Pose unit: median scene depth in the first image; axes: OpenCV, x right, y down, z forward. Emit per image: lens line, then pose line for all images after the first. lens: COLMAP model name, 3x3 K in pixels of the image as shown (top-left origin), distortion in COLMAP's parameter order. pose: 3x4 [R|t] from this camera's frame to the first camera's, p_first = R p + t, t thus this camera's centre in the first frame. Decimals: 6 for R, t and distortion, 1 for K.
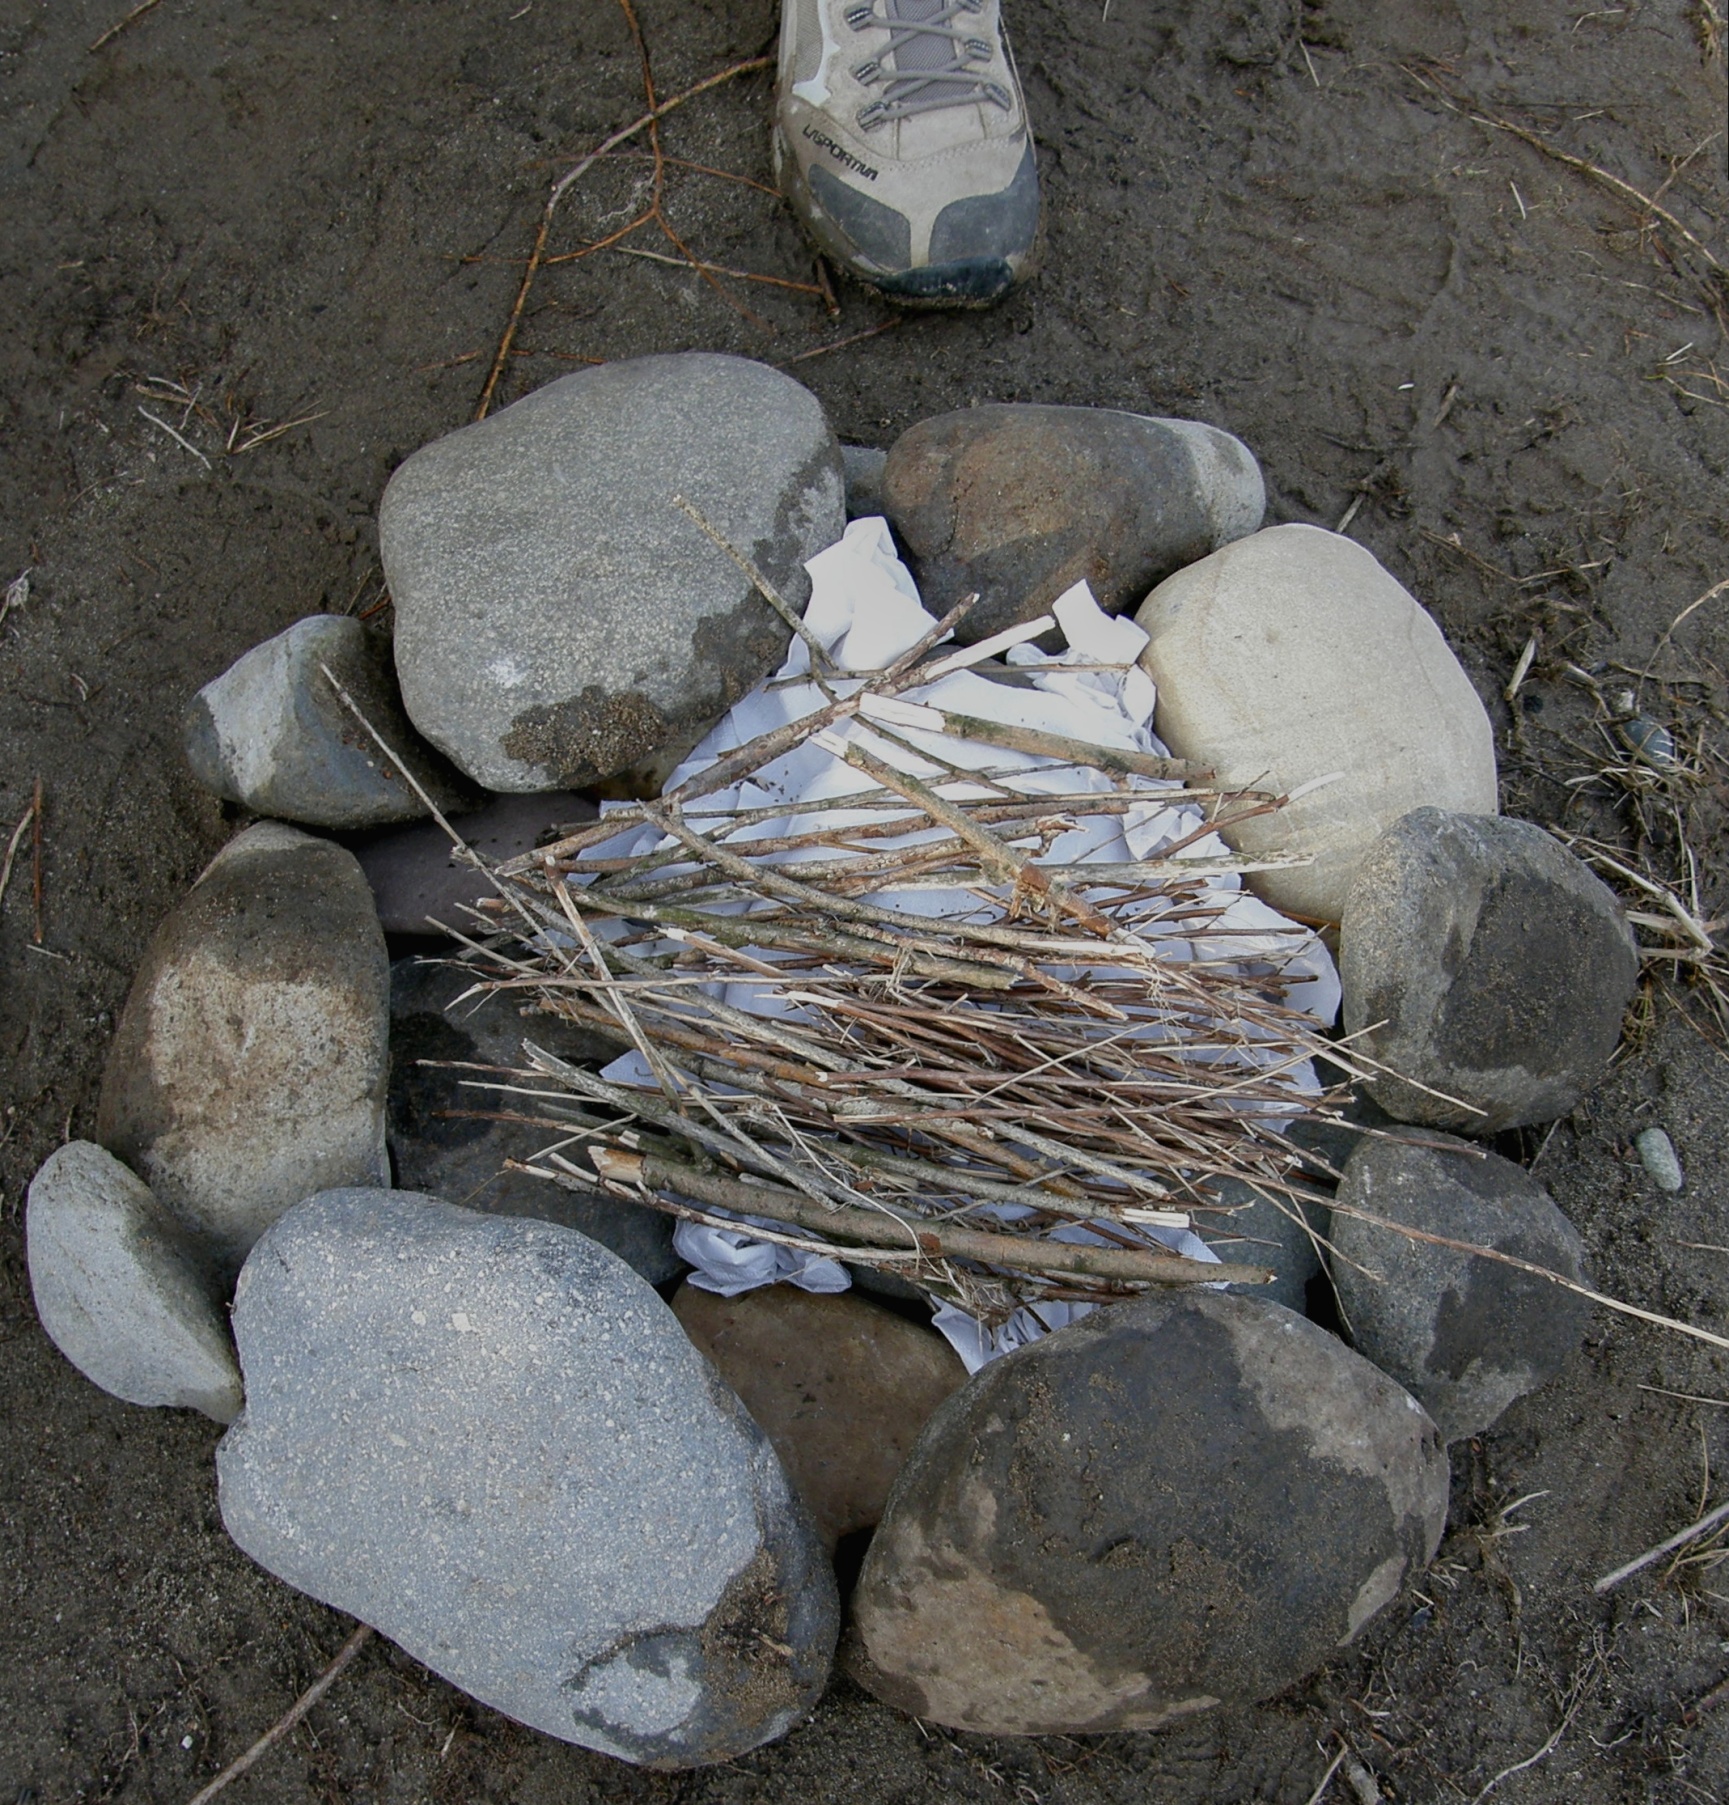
lens RADIAL K [[2110.0, 0, 943.4], [0, 2110.0, 1026.1], [0, 0, 1]] dist [-0.157787, 0.130145]
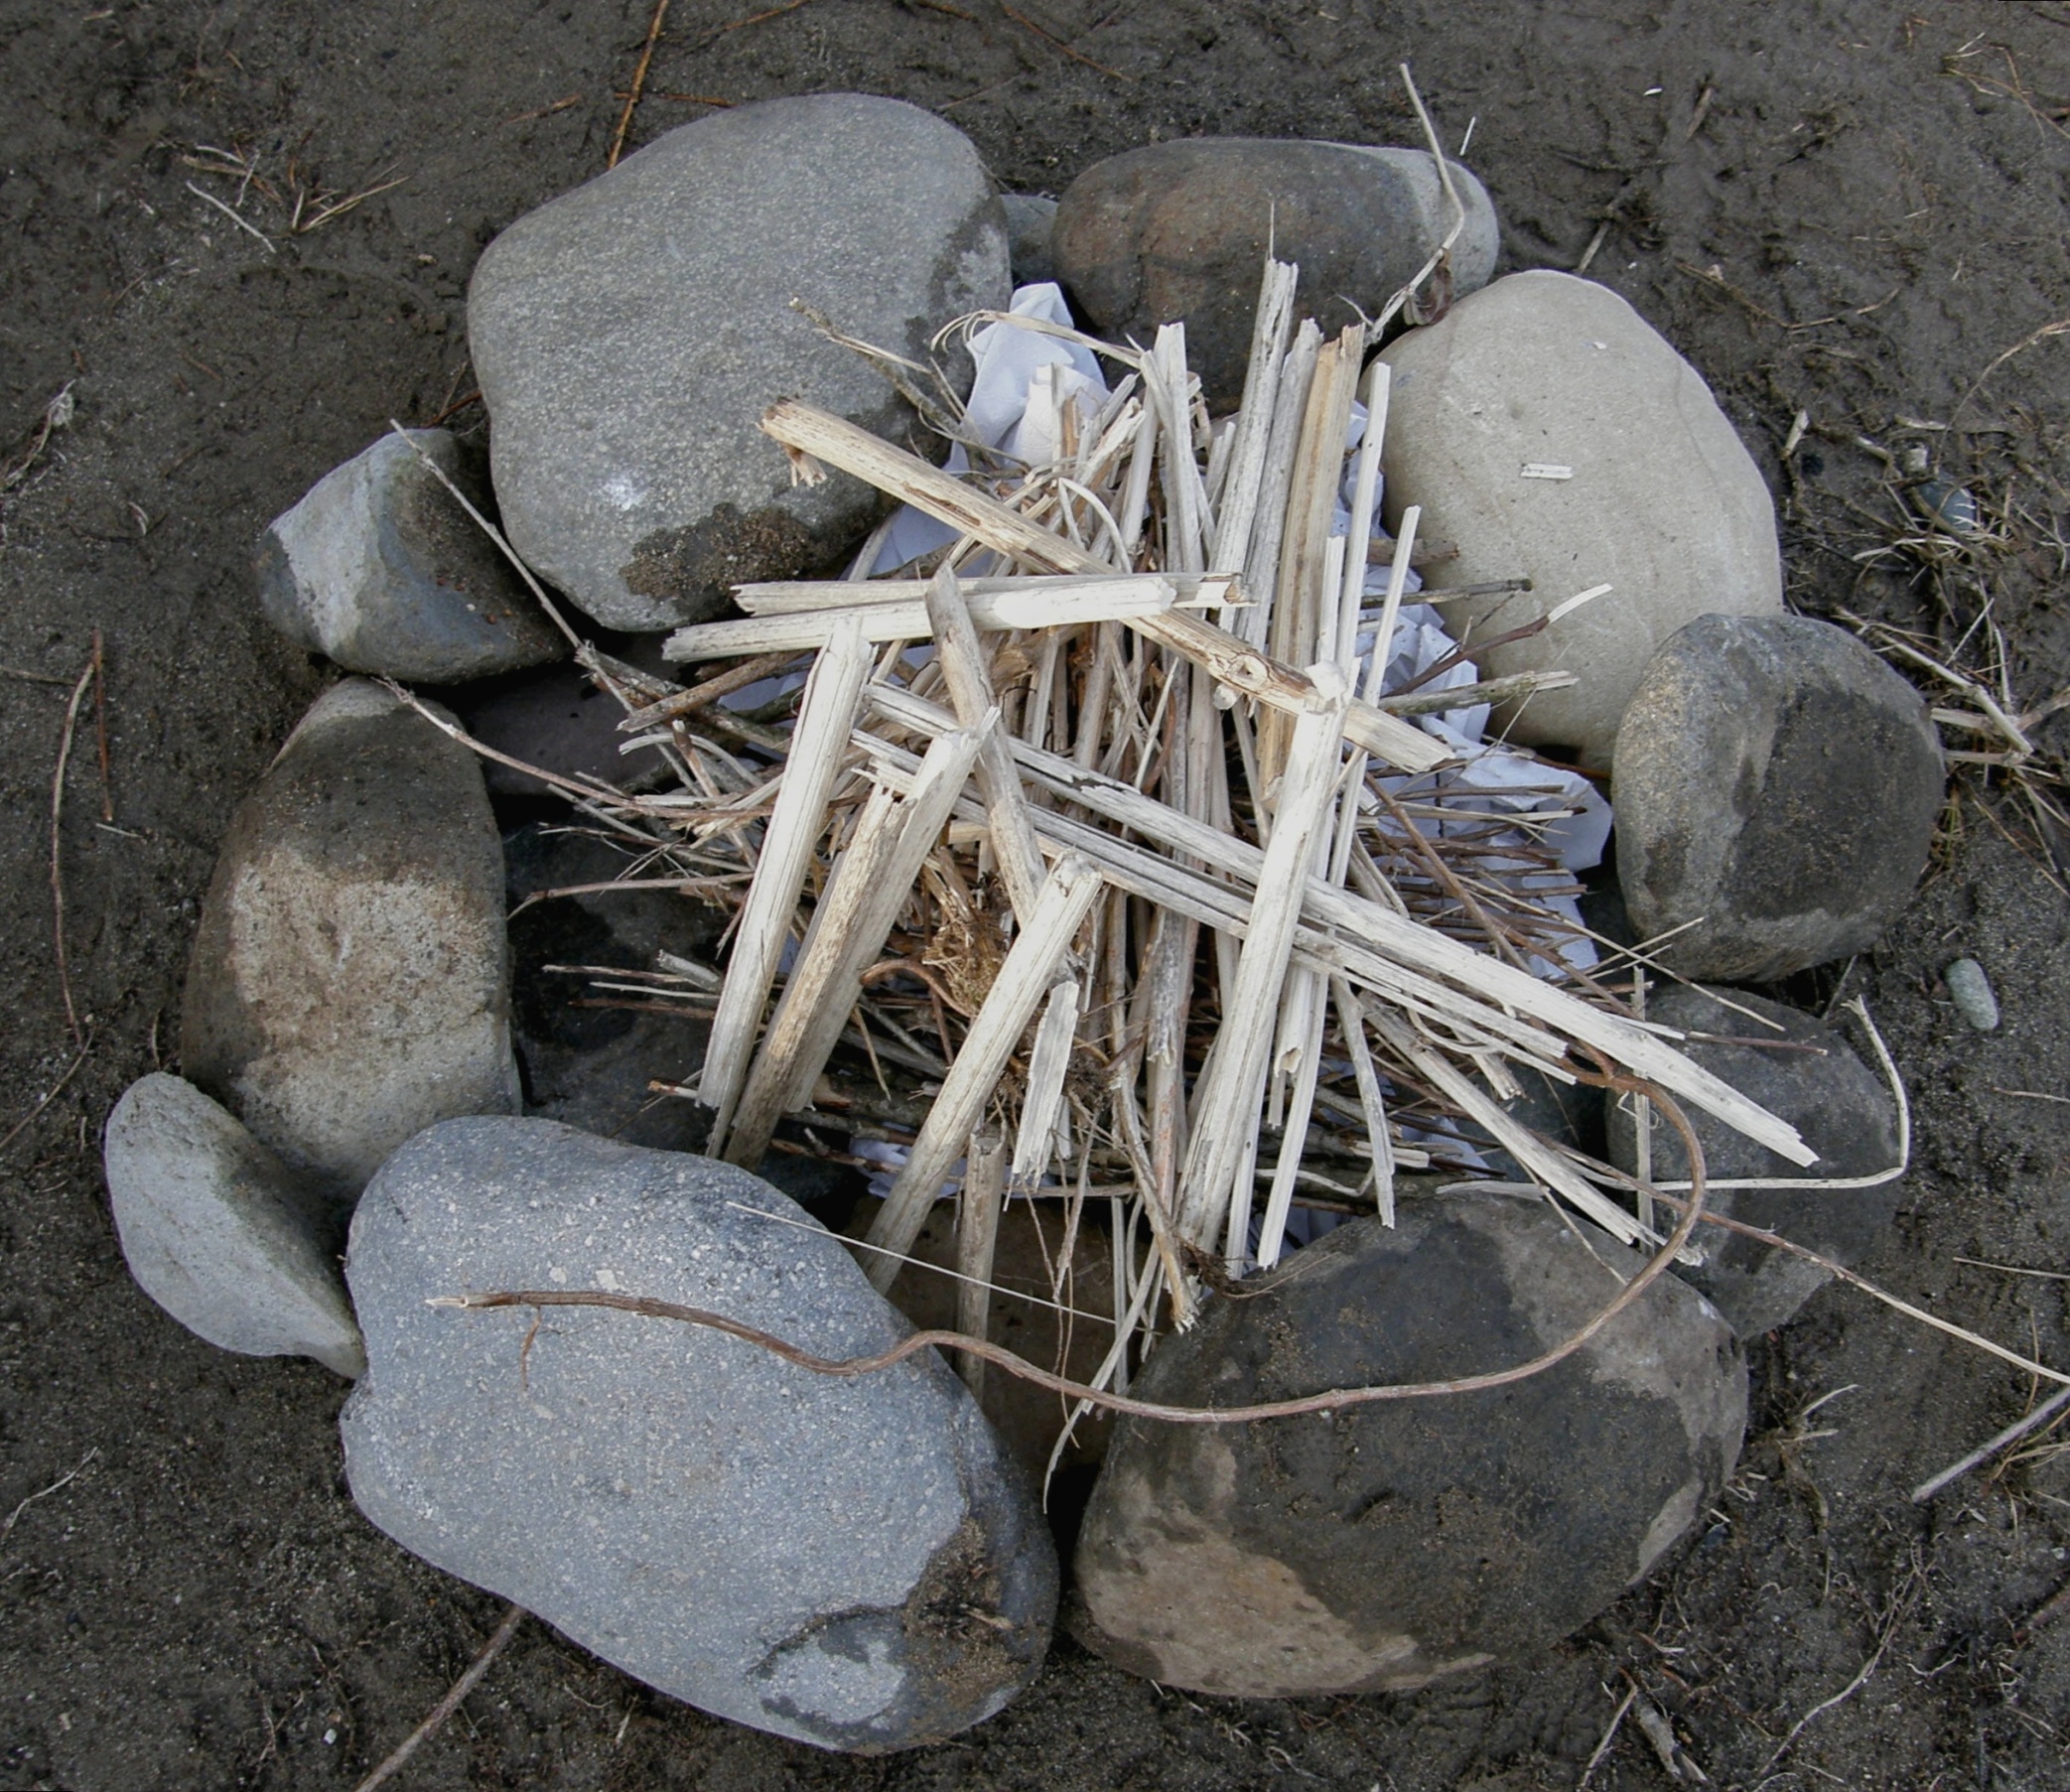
lens RADIAL K [[2220.3, 0, 1106.0], [0, 2220.3, 932.9], [0, 0, 1]] dist [-0.161705, 0.136596]
pose [[0.999182, -0.037804, -0.014327, -0.006380], [0.038859, 0.995842, 0.082388, -0.060120], [0.011153, -0.082878, 0.996497, 0.100958]]
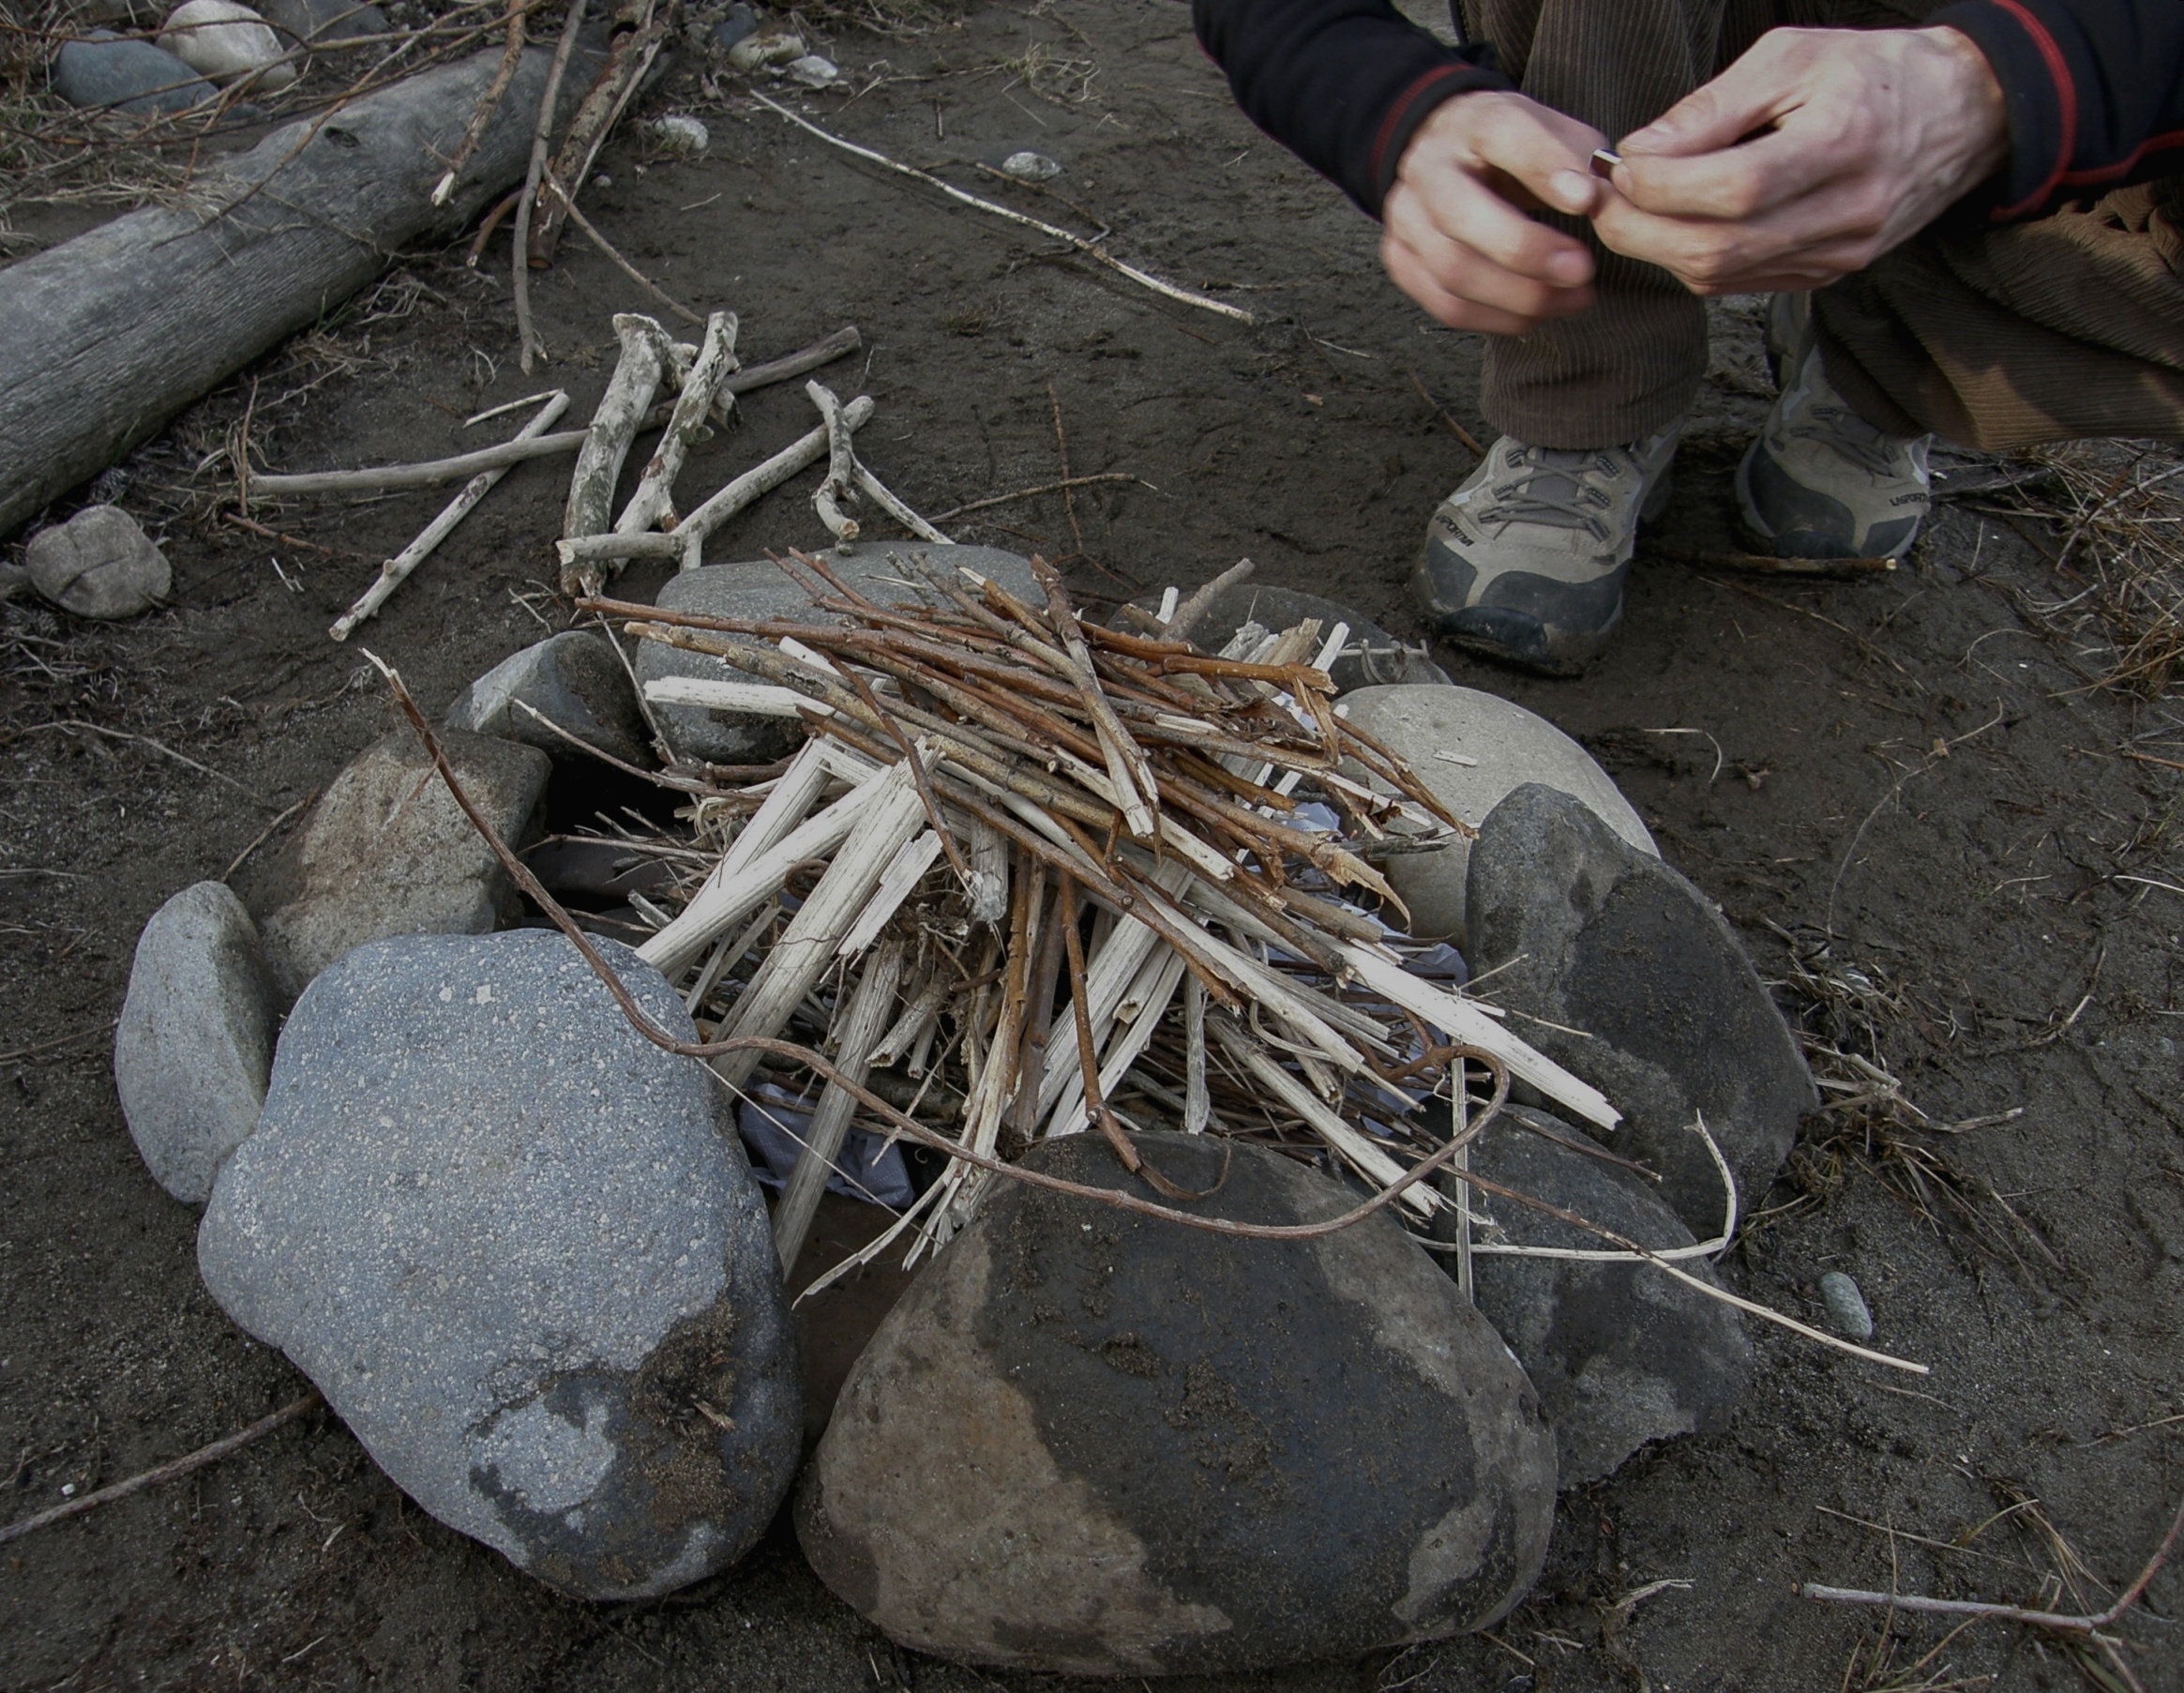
lens RADIAL K [[1955.5, 0, 989.6], [0, 1955.5, 916.2], [0, 0, 1]] dist [-0.165629, 0.135454]
pose [[0.975275, 0.107177, -0.193266, 0.149603], [-0.189296, 0.856435, -0.480298, 0.445503], [0.114043, 0.505007, 0.855548, 0.216662]]
